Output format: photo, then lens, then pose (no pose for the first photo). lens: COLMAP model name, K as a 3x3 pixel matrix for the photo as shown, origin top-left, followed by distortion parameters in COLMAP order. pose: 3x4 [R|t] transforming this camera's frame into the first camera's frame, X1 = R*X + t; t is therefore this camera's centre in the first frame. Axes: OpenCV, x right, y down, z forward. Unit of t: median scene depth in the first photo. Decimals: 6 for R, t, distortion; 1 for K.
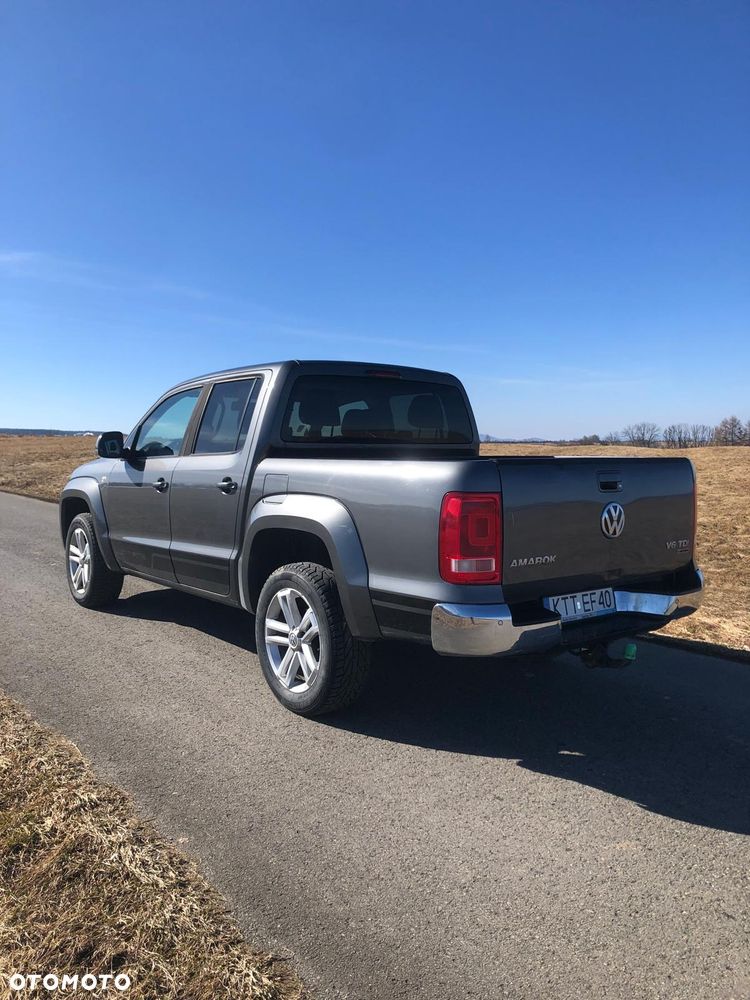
lens RADIAL K [[835.3, 0, 374.8], [0, 835.3, 500.1], [0, 0, 1]] dist [0.029169, -0.021575]
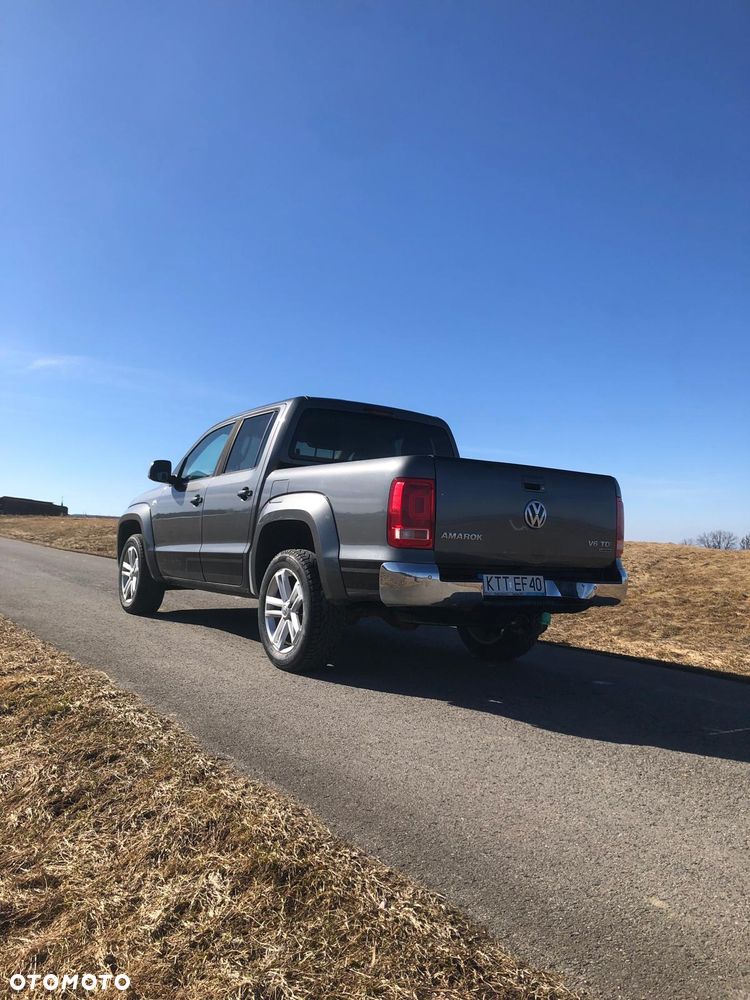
lens RADIAL K [[835.3, 0, 374.4], [0, 835.3, 479.1], [0, 0, 1]] dist [0.029169, -0.021575]
pose [[0.996066, 0.030910, -0.083049, 0.130386], [-0.042293, 0.989388, -0.139009, 0.139740], [0.077870, 0.141974, 0.986803, -0.238566]]
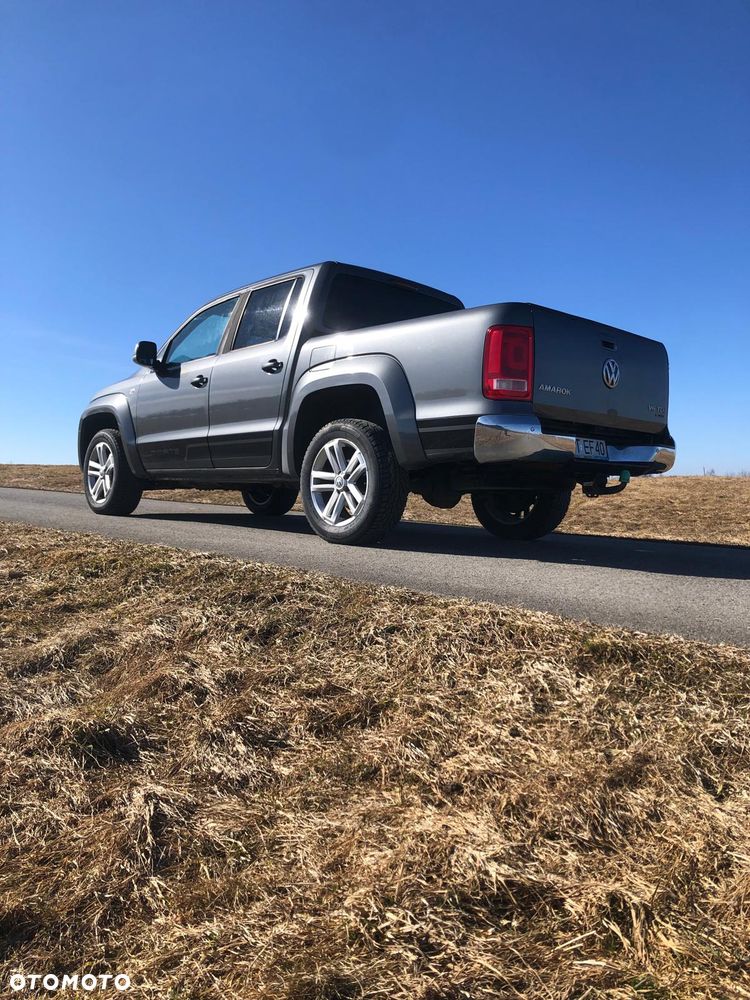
lens RADIAL K [[835.3, 0, 368.6], [0, 835.3, 501.2], [0, 0, 1]] dist [0.029169, -0.021575]
pose [[0.996191, 0.018515, 0.085208, -0.154618], [-0.014151, 0.998570, -0.051547, 0.250823], [-0.086041, 0.050145, 0.995029, -0.167425]]
